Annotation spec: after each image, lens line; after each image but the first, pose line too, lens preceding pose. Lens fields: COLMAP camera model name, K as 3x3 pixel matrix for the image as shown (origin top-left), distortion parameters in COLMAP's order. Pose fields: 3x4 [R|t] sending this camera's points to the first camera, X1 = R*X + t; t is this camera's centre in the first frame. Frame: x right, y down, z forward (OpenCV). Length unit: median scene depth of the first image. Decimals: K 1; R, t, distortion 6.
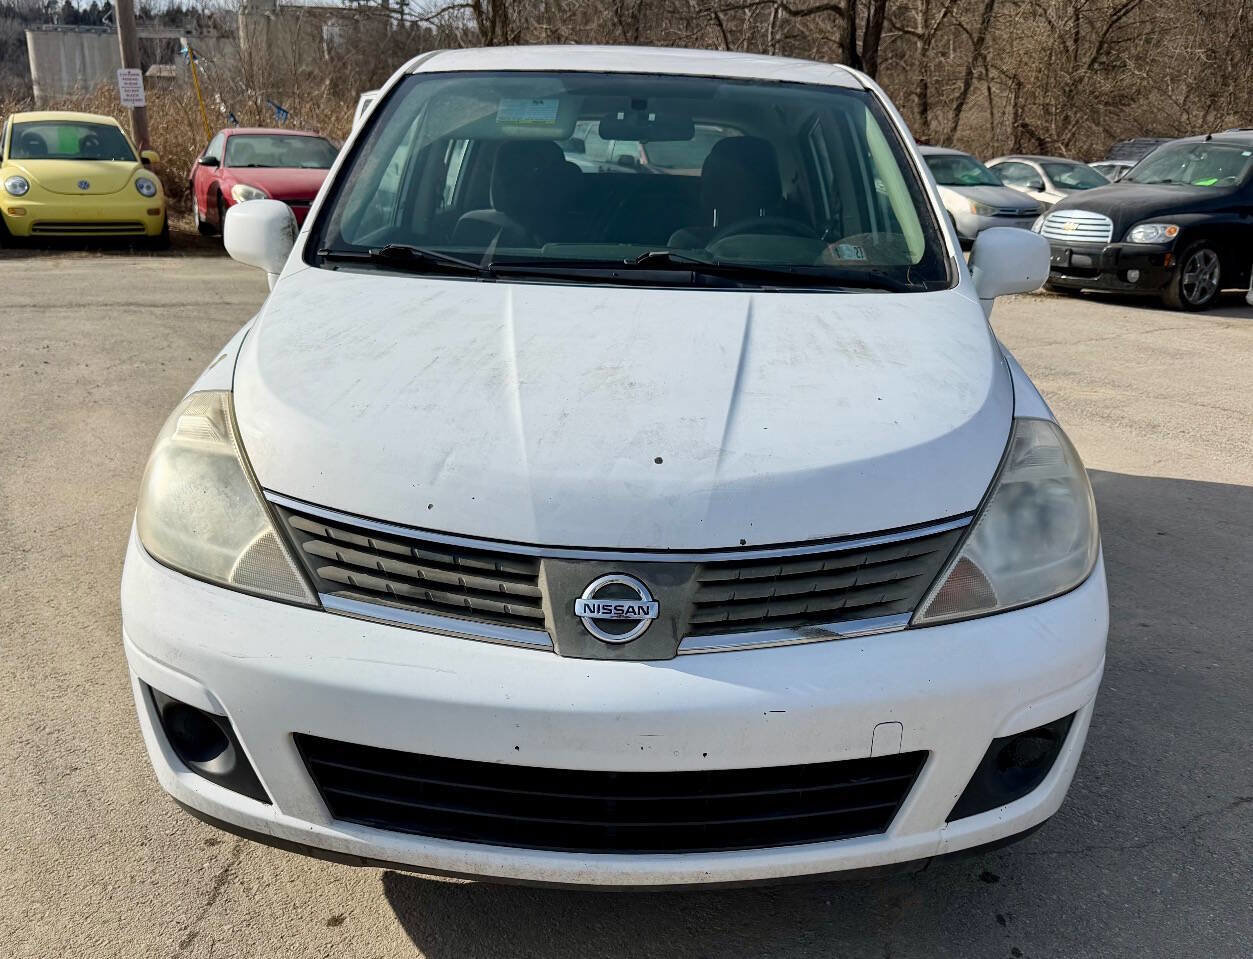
lens RADIAL K [[1147.9, 0, 519.9], [0, 1147.9, 483.3], [0, 0, 1]] dist [0.008058, -0.001875]
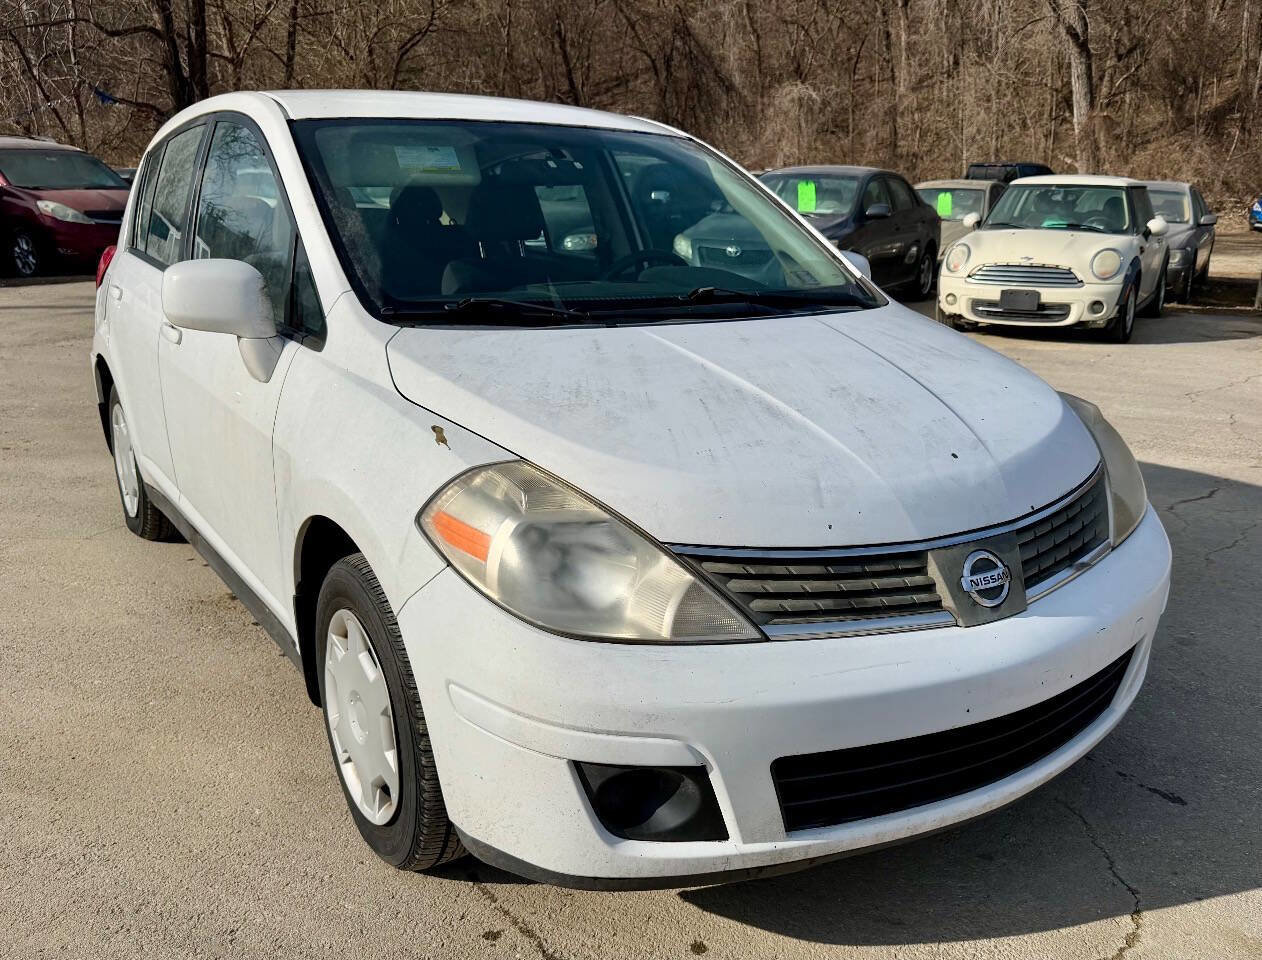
lens RADIAL K [[1156.2, 0, 523.6], [0, 1156.2, 483.8], [0, 0, 1]] dist [0.008058, -0.001875]
pose [[0.837170, -0.160245, 0.522941, -0.913439], [0.169187, 0.985096, 0.031015, -0.106943], [-0.520117, 0.062510, 0.851805, 0.190982]]
